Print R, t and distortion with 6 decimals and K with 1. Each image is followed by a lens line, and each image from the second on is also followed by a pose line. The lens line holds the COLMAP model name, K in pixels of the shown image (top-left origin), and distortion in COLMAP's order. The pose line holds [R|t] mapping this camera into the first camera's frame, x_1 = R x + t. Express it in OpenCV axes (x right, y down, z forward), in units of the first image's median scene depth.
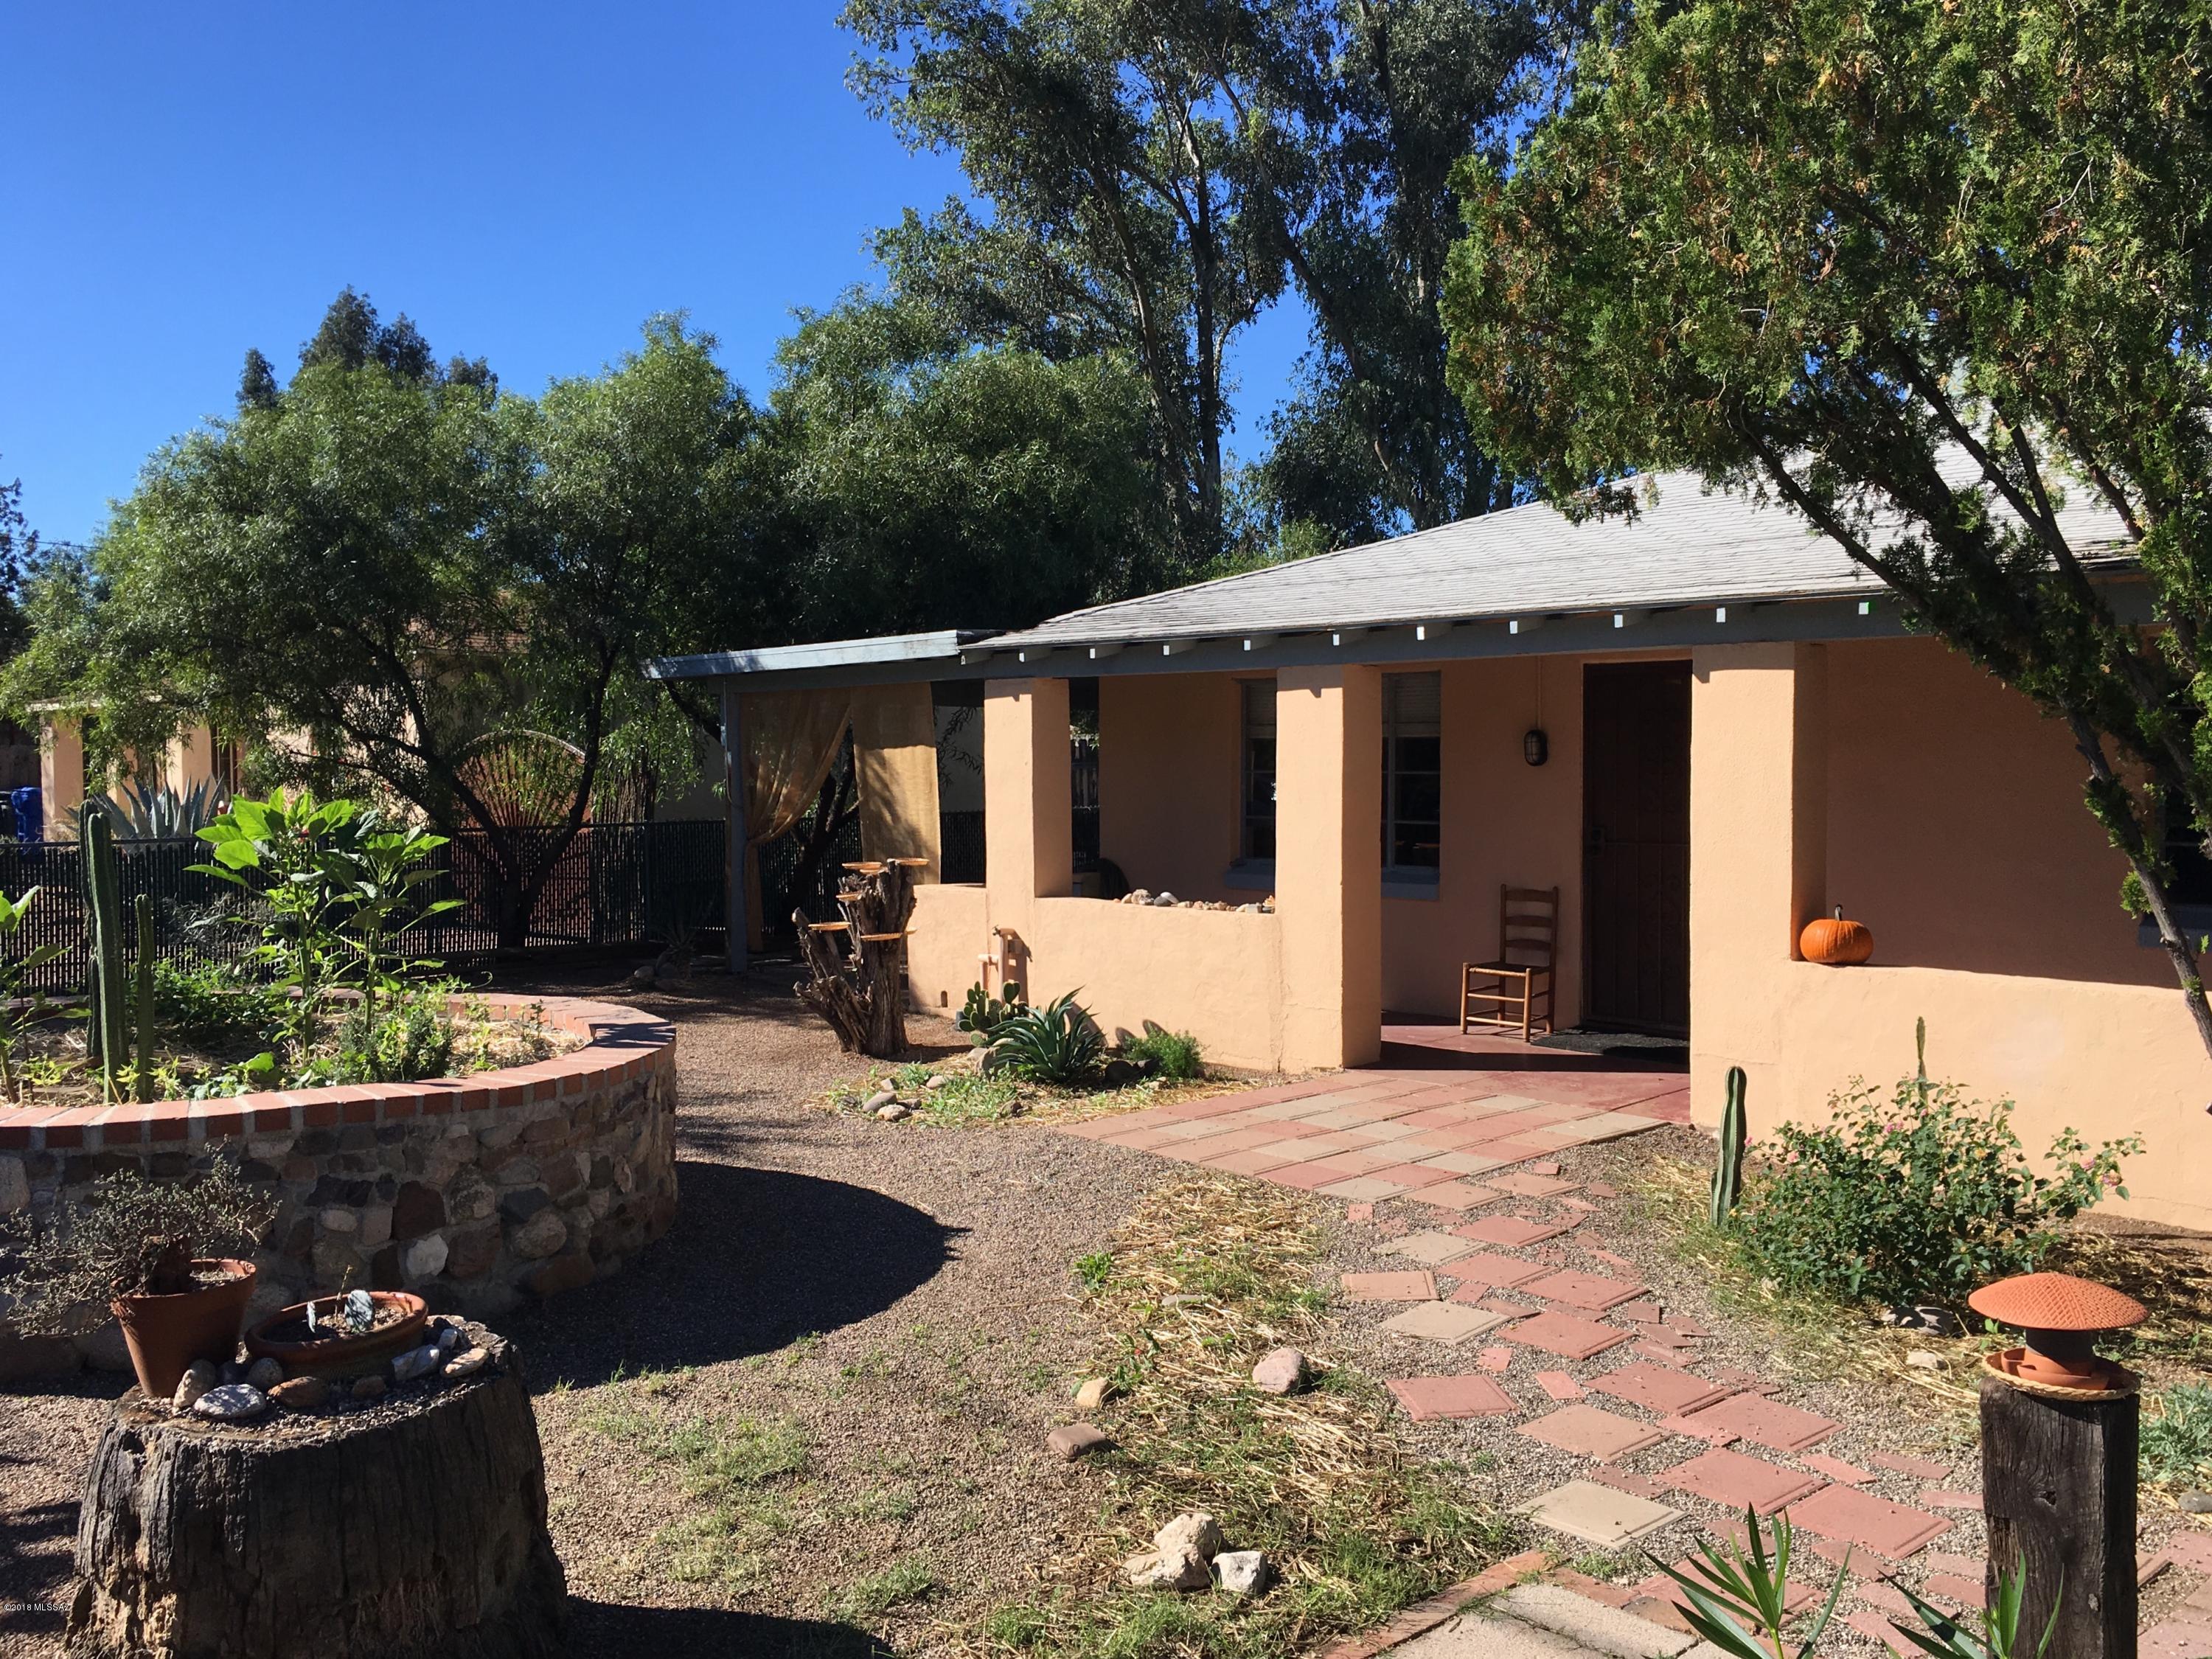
lens RADIAL K [[1876.5, 0, 1105.6], [0, 1876.5, 821.8], [0, 0, 1]] dist [0.038016, -0.014527]
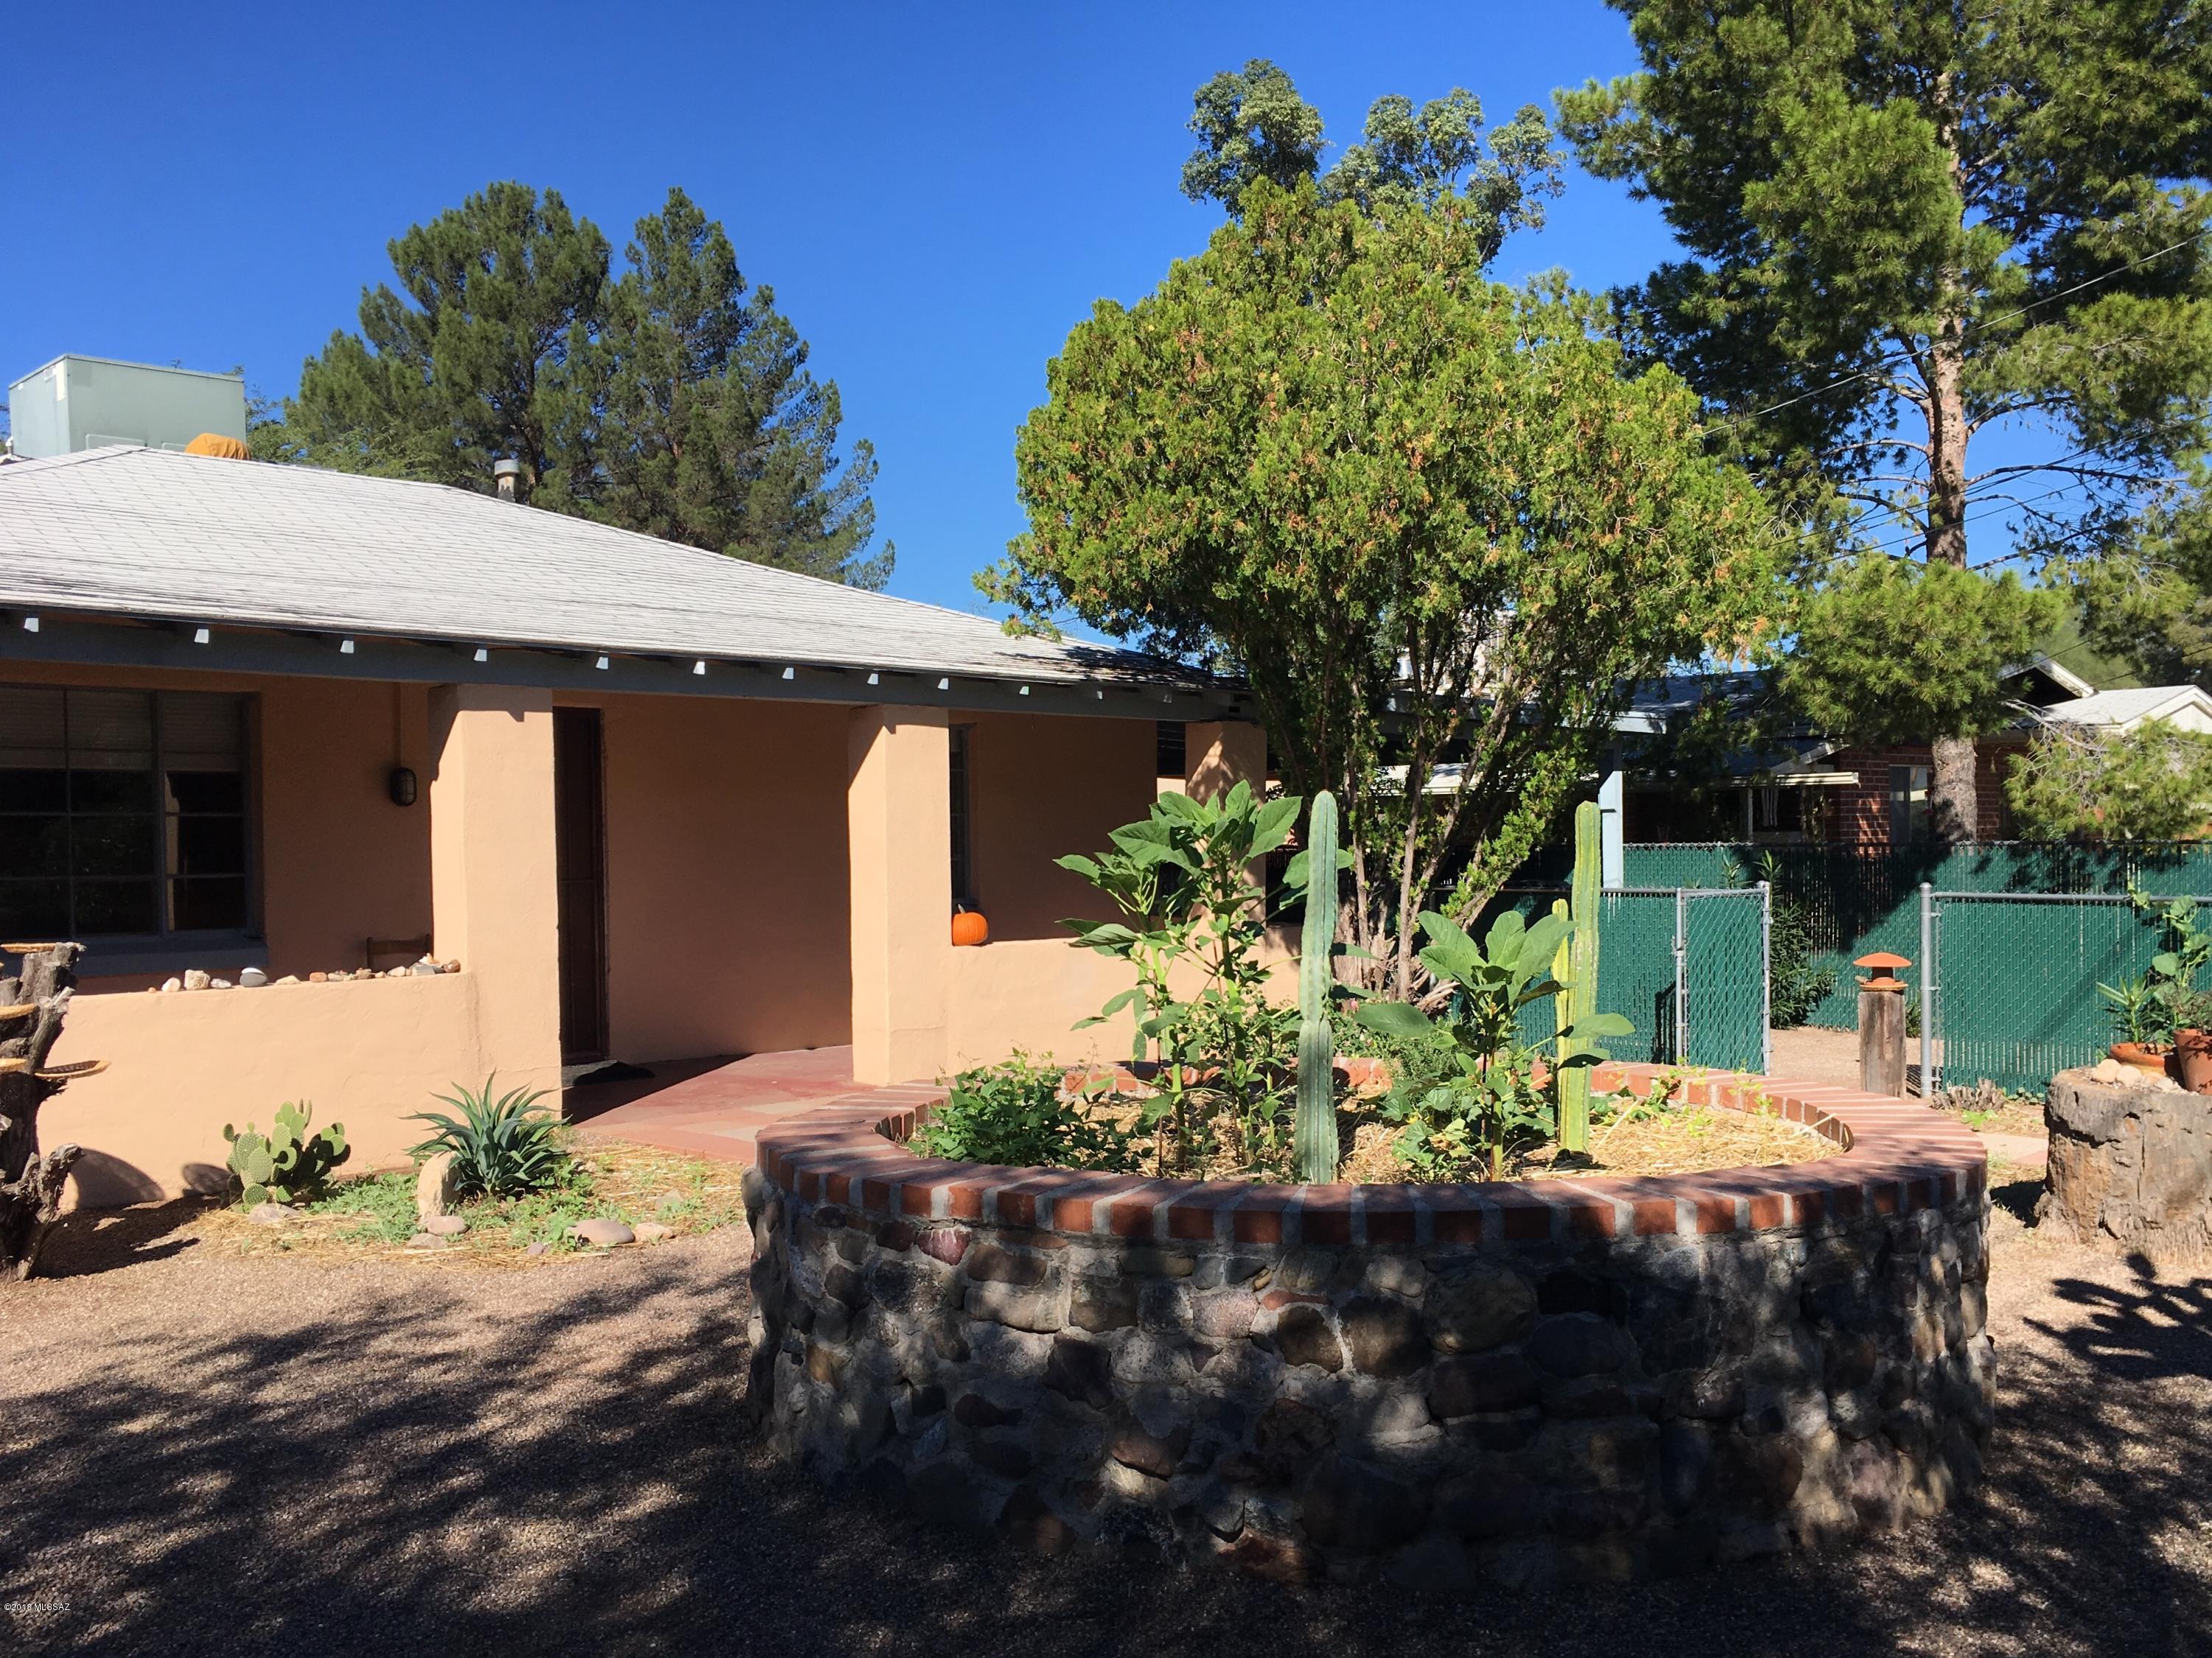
lens RADIAL K [[1876.4, 0, 1107.4], [0, 1876.4, 840.8], [0, 0, 1]] dist [0.038016, -0.014527]
pose [[-0.009565, -0.019859, 0.999757, -0.817081], [0.027294, 0.999425, 0.020114, -0.020432], [-0.999582, 0.027480, -0.009018, 0.757563]]
